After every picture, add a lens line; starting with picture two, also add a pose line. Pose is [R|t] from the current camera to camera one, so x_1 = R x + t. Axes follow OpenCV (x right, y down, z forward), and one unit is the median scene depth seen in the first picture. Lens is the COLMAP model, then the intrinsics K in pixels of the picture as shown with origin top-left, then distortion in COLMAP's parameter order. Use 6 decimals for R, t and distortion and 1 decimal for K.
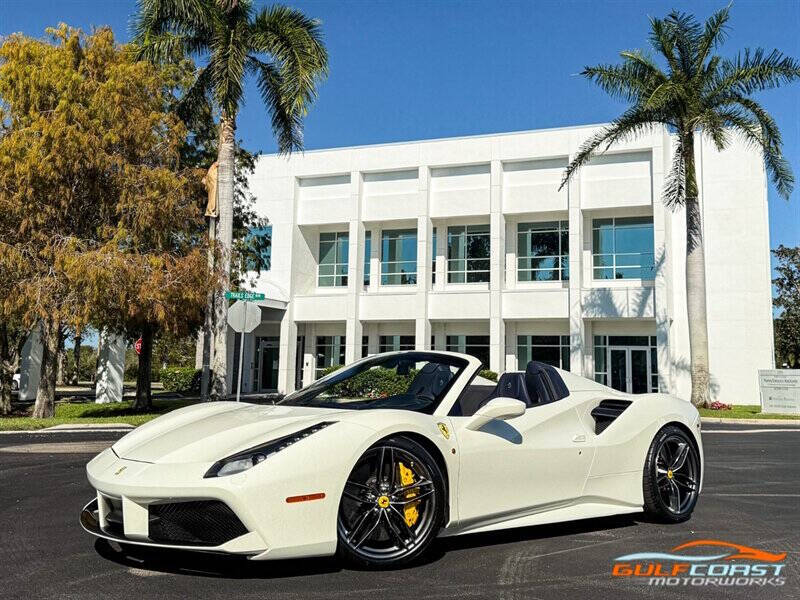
lens RADIAL K [[853.9, 0, 406.9], [0, 853.9, 276.6], [0, 0, 1]] dist [0.056546, 0.000000]
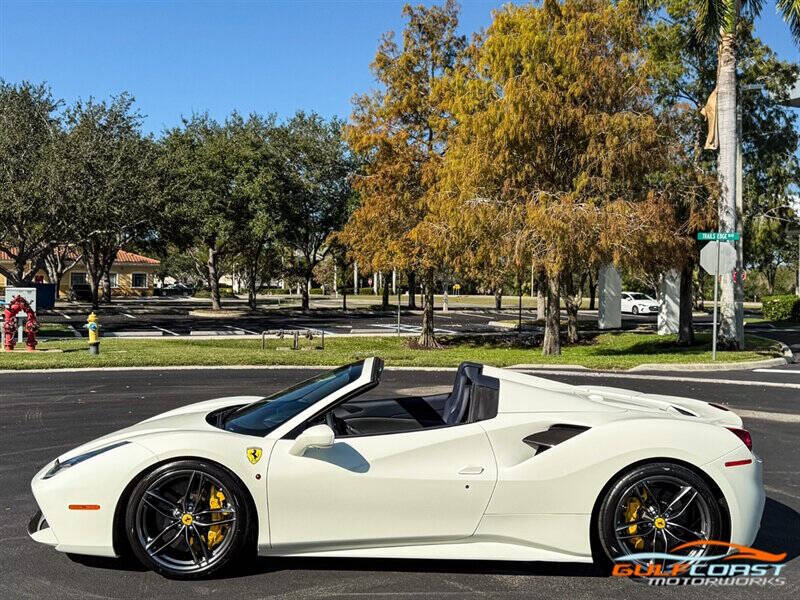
lens RADIAL K [[853.9, 0, 437.3], [0, 853.9, 293.3], [0, 0, 1]] dist [0.056546, 0.000000]
pose [[0.761368, -0.001705, -0.648318, 0.181386], [0.074294, 0.993638, 0.084637, -0.017319], [0.644049, -0.112606, 0.756651, 0.079354]]
